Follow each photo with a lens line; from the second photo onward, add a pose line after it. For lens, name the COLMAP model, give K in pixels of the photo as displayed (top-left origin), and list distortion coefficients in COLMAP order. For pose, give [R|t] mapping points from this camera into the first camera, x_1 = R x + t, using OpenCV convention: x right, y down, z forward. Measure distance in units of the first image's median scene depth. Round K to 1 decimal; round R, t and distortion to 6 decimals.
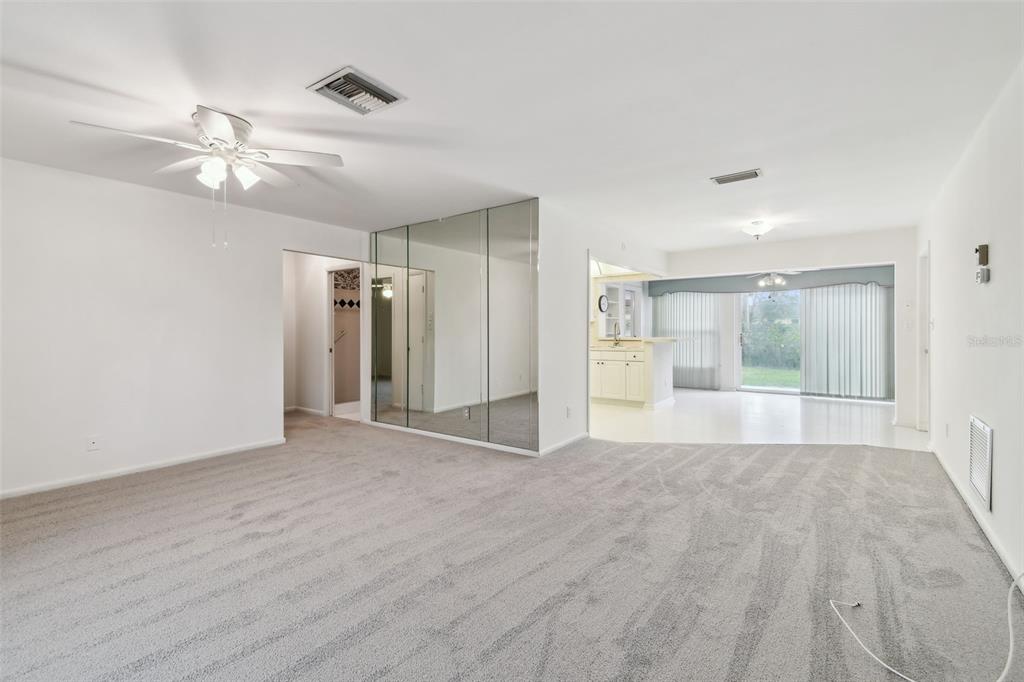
lens RADIAL K [[452.5, 0, 511.0], [0, 452.5, 326.4], [0, 0, 1]] dist [0.053446, -0.029563]
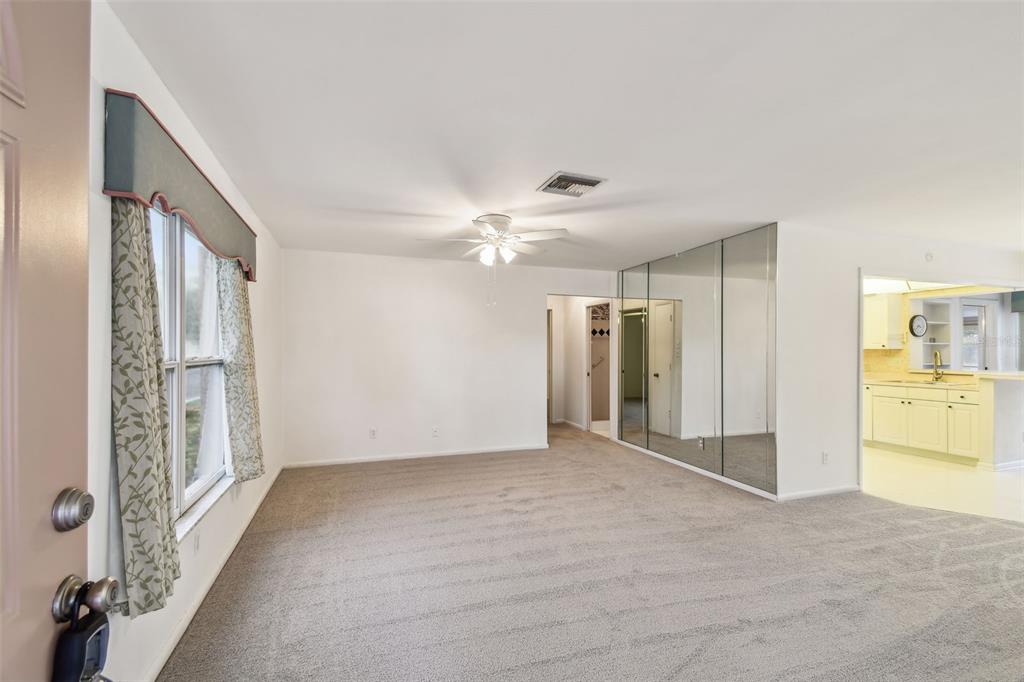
lens RADIAL K [[452.2, 0, 514.2], [0, 452.2, 338.8], [0, 0, 1]] dist [0.053458, -0.029750]
pose [[0.819764, -0.008150, -0.572643, 0.175183], [0.001437, 0.999925, -0.012174, -0.037219], [0.572699, 0.009157, 0.819714, -0.092116]]
